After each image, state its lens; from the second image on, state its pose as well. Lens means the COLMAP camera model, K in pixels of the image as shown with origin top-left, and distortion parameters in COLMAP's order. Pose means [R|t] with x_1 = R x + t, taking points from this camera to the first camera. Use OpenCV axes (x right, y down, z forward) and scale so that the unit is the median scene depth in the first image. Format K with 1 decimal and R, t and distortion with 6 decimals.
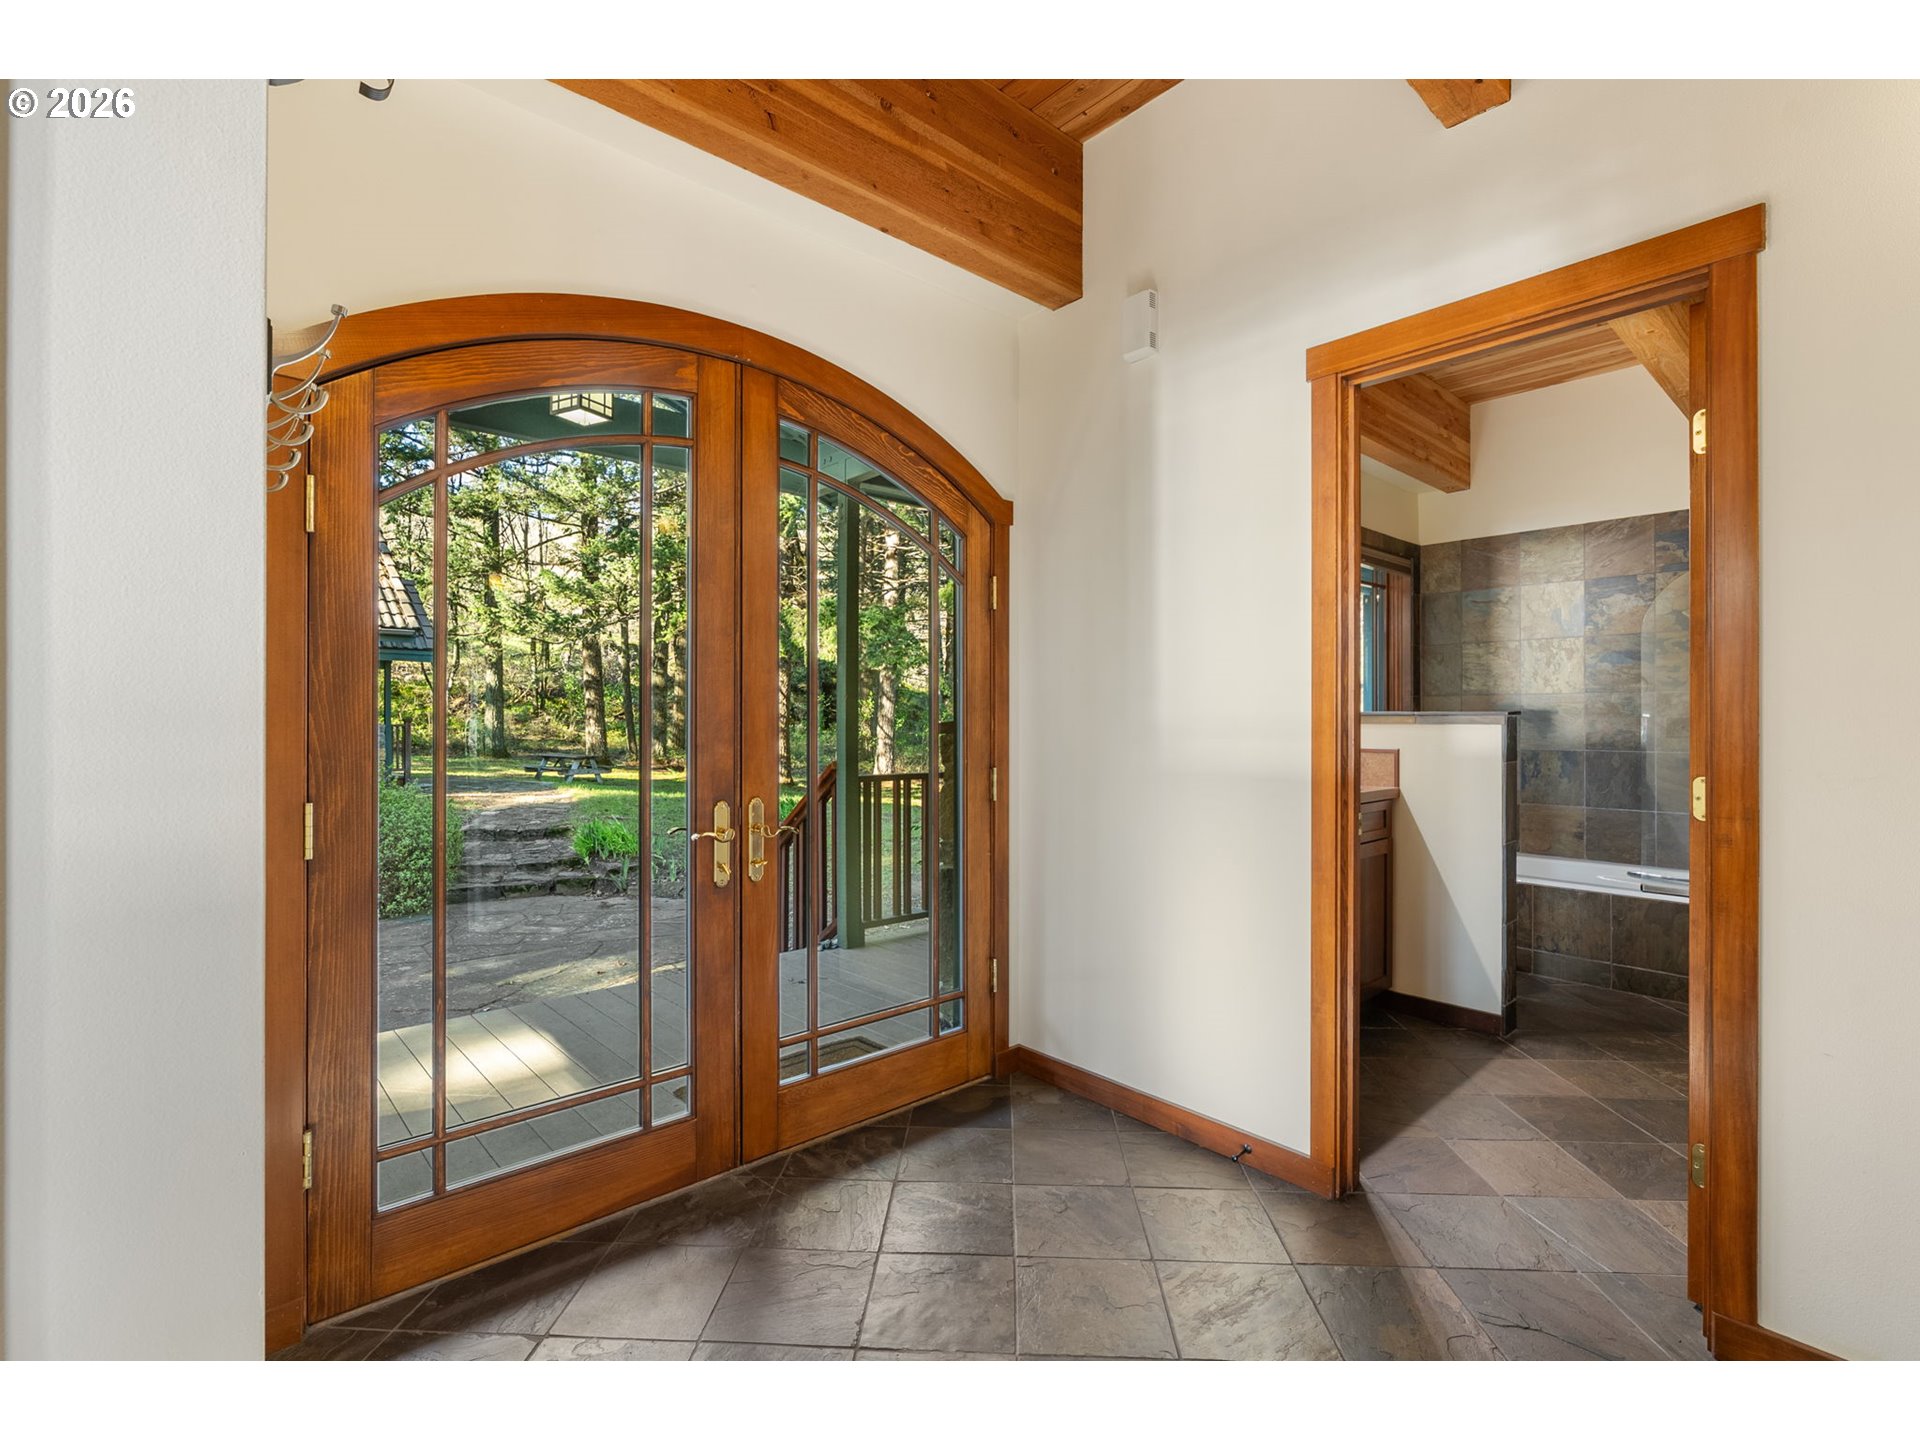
lens RADIAL K [[888.5, 0, 948.4], [0, 888.5, 722.7], [0, 0, 1]] dist [-0.021208, -0.000181]
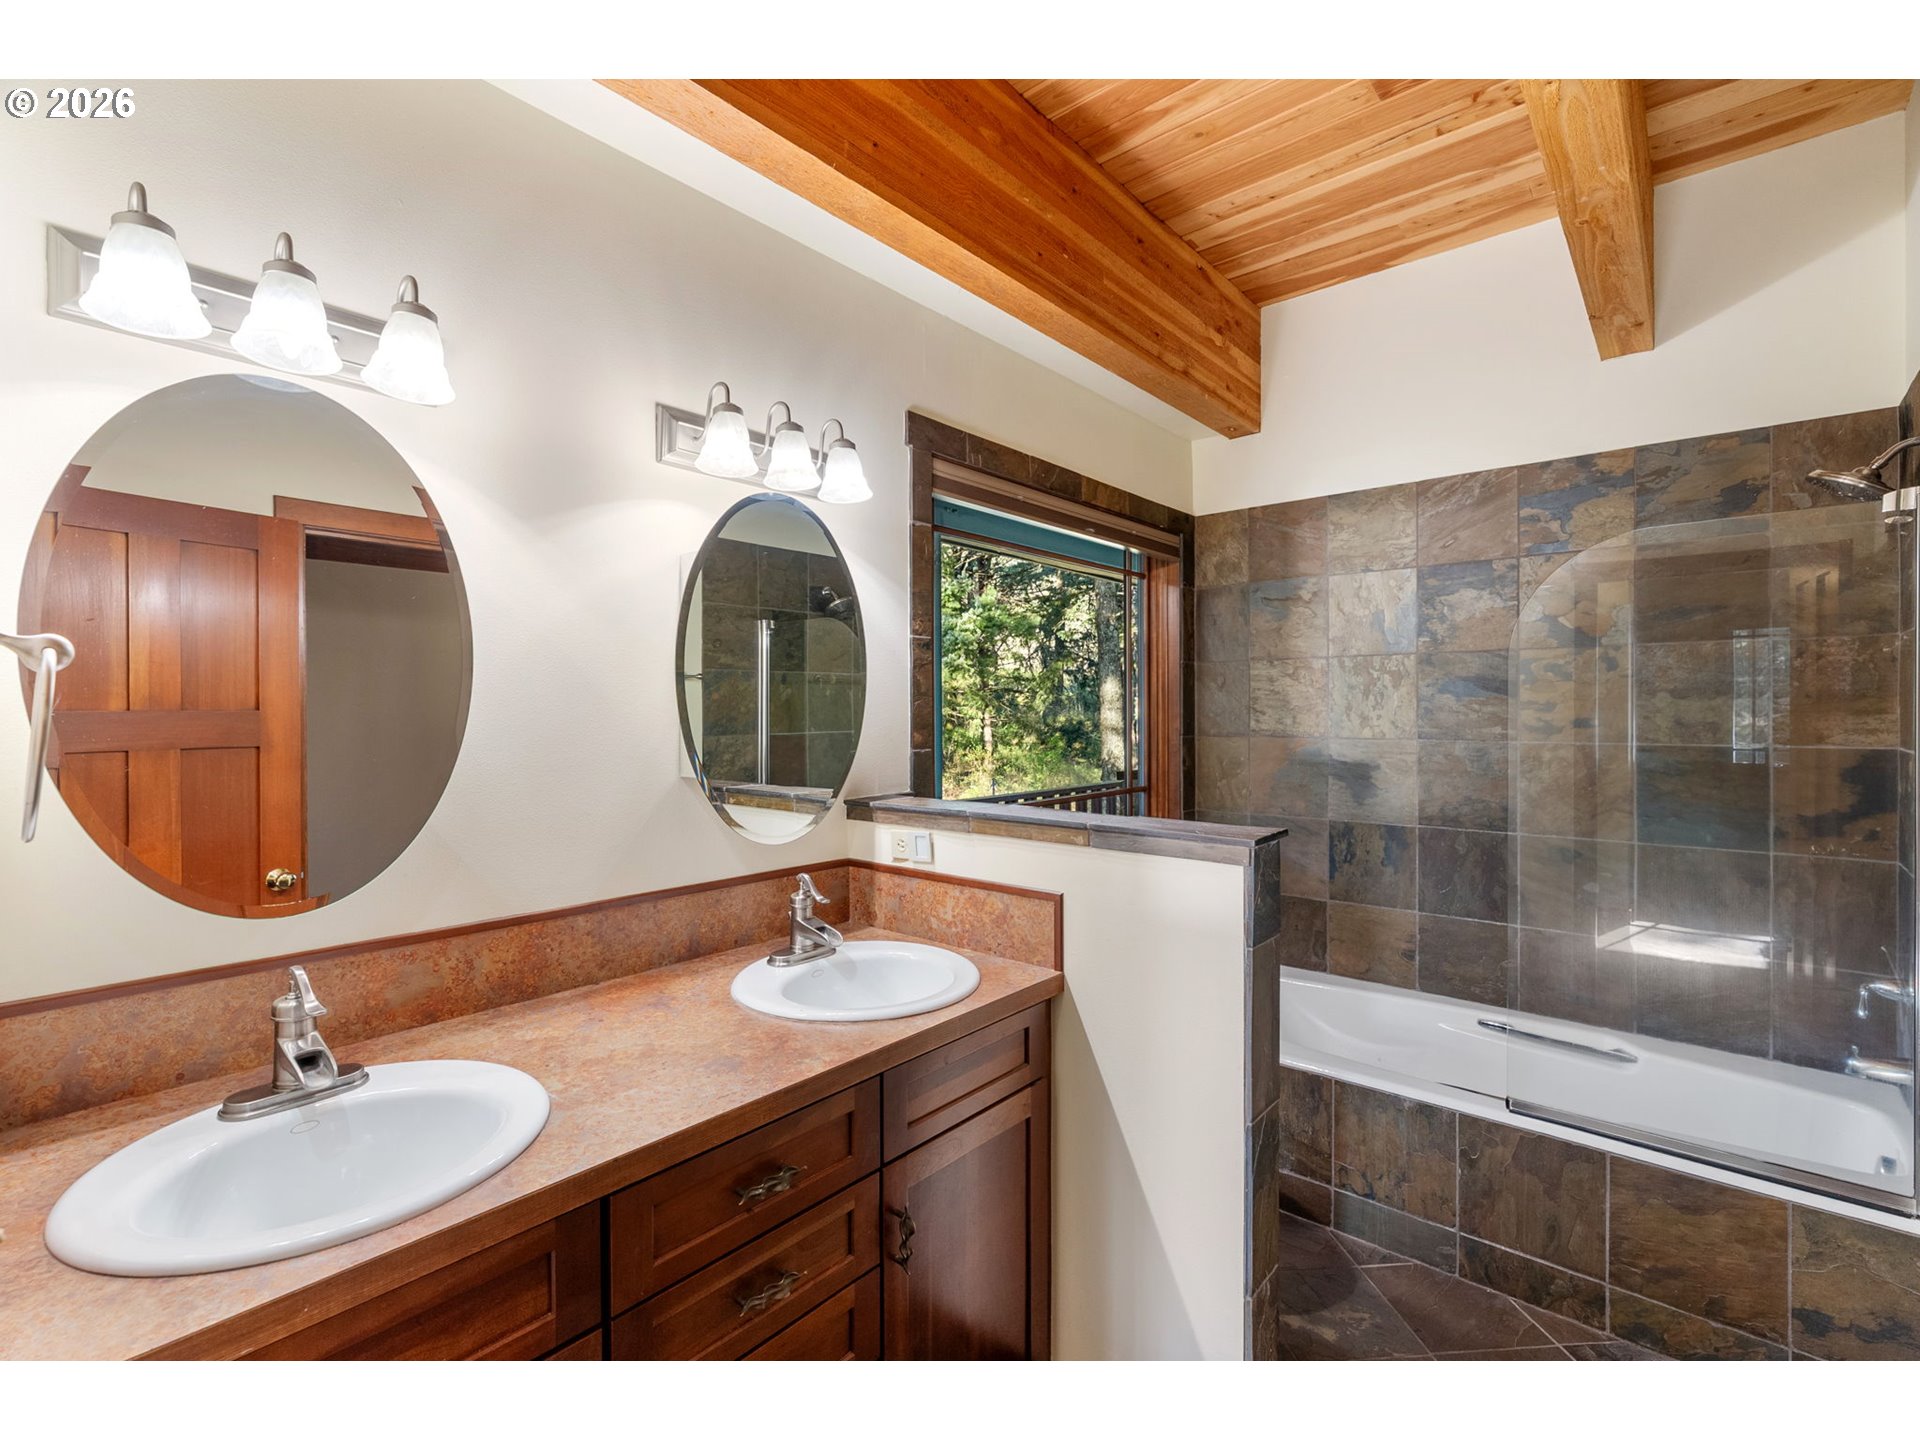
lens RADIAL K [[888.5, 0, 948.4], [0, 888.5, 722.7], [0, 0, 1]] dist [-0.021208, -0.000181]
pose [[0.990896, -0.004726, 0.134548, 0.284476], [0.003957, 0.999974, 0.005988, -0.051164], [-0.134573, -0.005401, 0.990889, 0.387977]]
